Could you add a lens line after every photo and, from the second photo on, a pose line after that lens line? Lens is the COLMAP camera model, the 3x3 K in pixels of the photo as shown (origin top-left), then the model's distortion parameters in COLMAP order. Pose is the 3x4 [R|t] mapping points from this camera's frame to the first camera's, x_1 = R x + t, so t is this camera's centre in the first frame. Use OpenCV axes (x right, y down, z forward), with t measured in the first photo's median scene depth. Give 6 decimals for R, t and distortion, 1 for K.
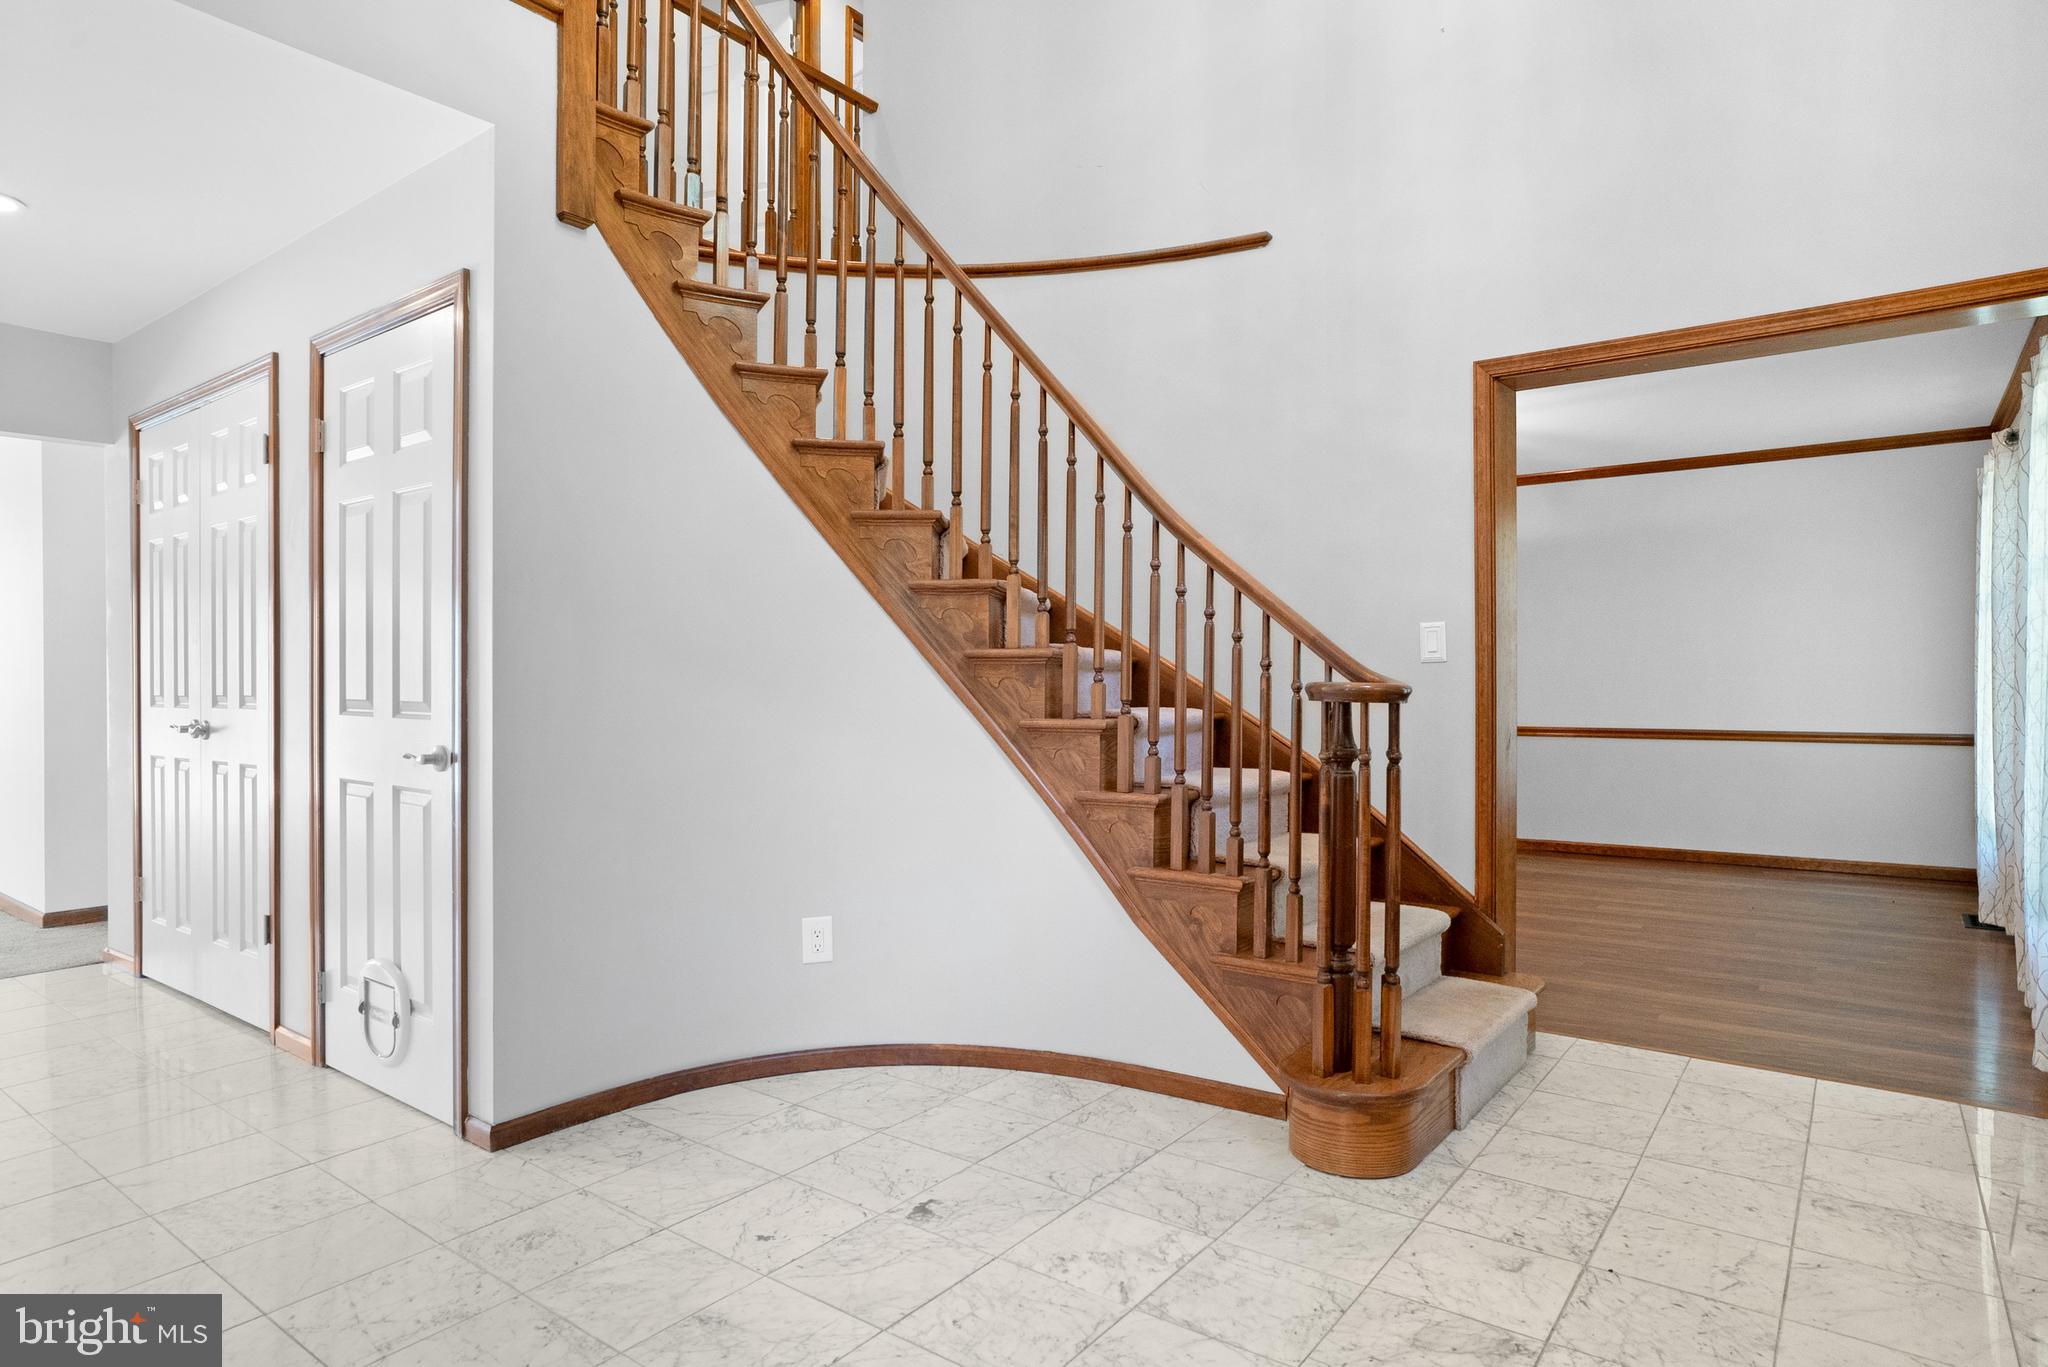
lens RADIAL K [[1178.3, 0, 1022.0], [0, 1178.3, 670.8], [0, 0, 1]] dist [-0.042973, 0.032613]
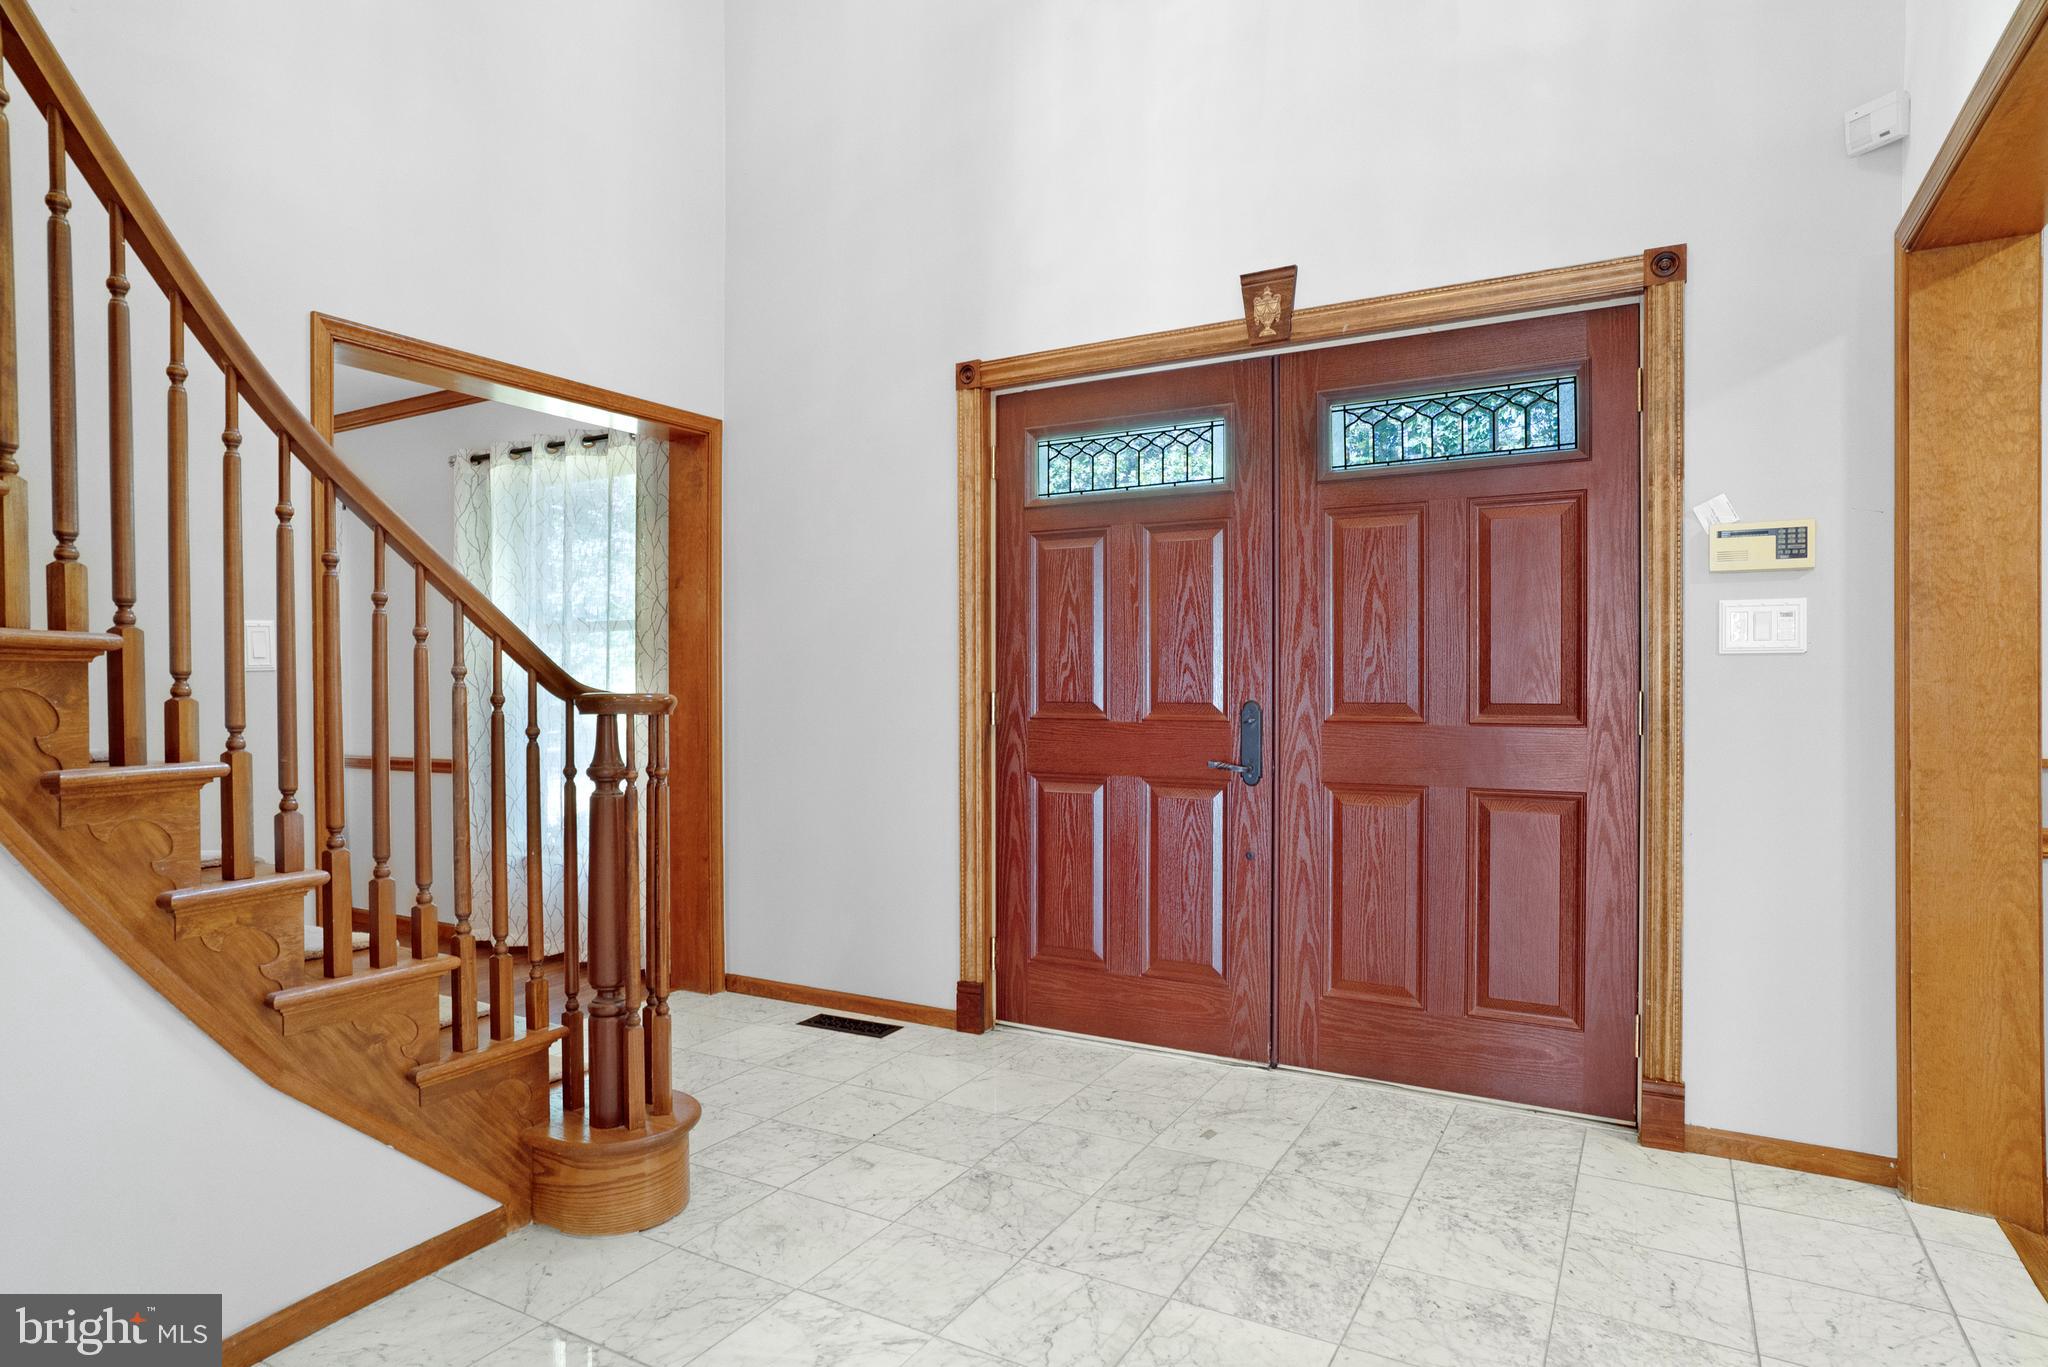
lens RADIAL K [[1178.3, 0, 1022.0], [0, 1178.3, 670.8], [0, 0, 1]] dist [-0.042973, 0.032613]
pose [[-0.143116, 0.018009, 0.989542, -0.766991], [0.003972, 0.999837, -0.017622, 0.010728], [-0.989698, 0.001409, -0.143165, 0.927545]]
